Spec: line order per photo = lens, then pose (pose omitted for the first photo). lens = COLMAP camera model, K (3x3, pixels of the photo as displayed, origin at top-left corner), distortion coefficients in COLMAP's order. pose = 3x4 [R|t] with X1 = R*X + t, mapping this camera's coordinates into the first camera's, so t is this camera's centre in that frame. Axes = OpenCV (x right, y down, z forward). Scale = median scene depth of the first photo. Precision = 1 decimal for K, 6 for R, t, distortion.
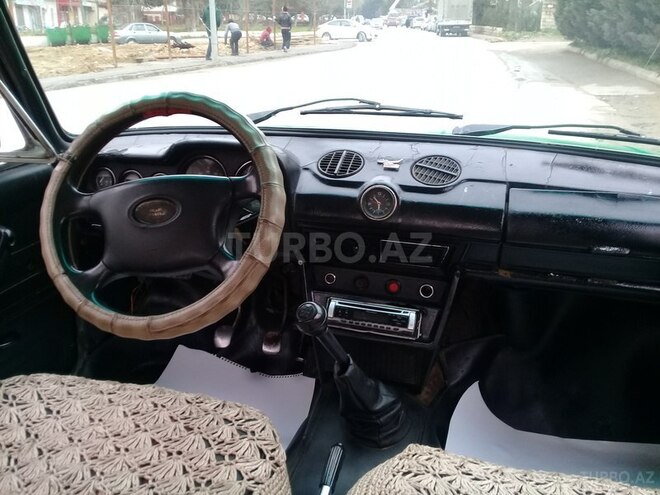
lens RADIAL K [[613.3, 0, 325.4], [0, 613.3, 250.4], [0, 0, 1]] dist [0.082185, -0.184172]
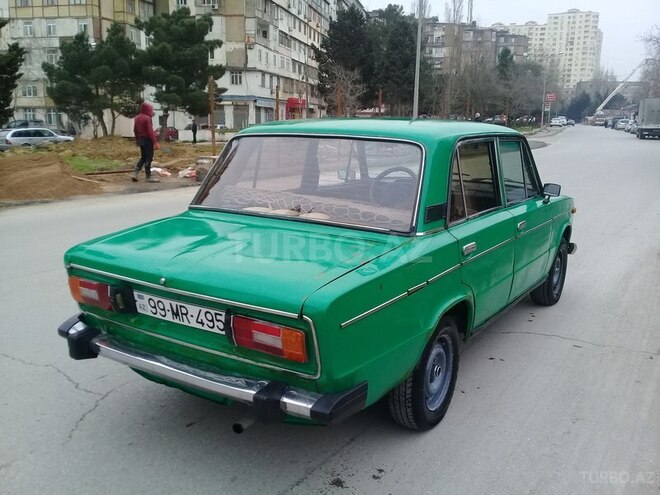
lens RADIAL K [[613.3, 0, 325.4], [0, 613.3, 250.4], [0, 0, 1]] dist [0.082185, -0.184172]
pose [[0.951268, 0.074321, -0.299275, 0.962799], [-0.116876, 0.985008, -0.126885, 1.401432], [0.285358, 0.155680, 0.945693, -4.843173]]
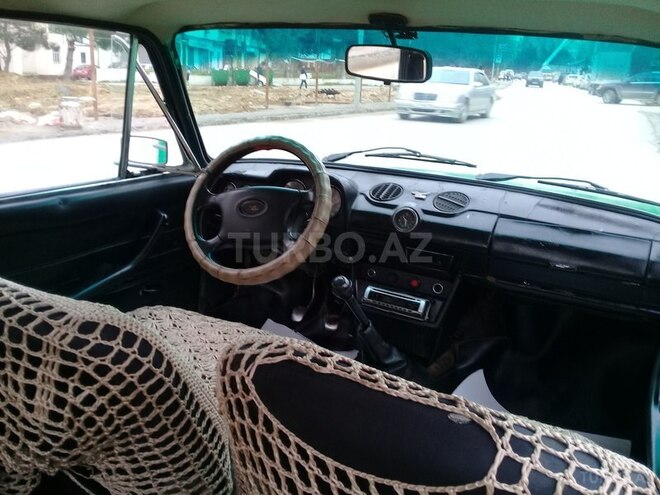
lens RADIAL K [[613.3, 0, 325.4], [0, 613.3, 250.4], [0, 0, 1]] dist [0.082185, -0.184172]
pose [[0.973242, 0.103761, -0.205019, 0.199371], [-0.118186, 0.991214, -0.059383, 0.096144], [0.197057, 0.082024, 0.976955, -0.414875]]
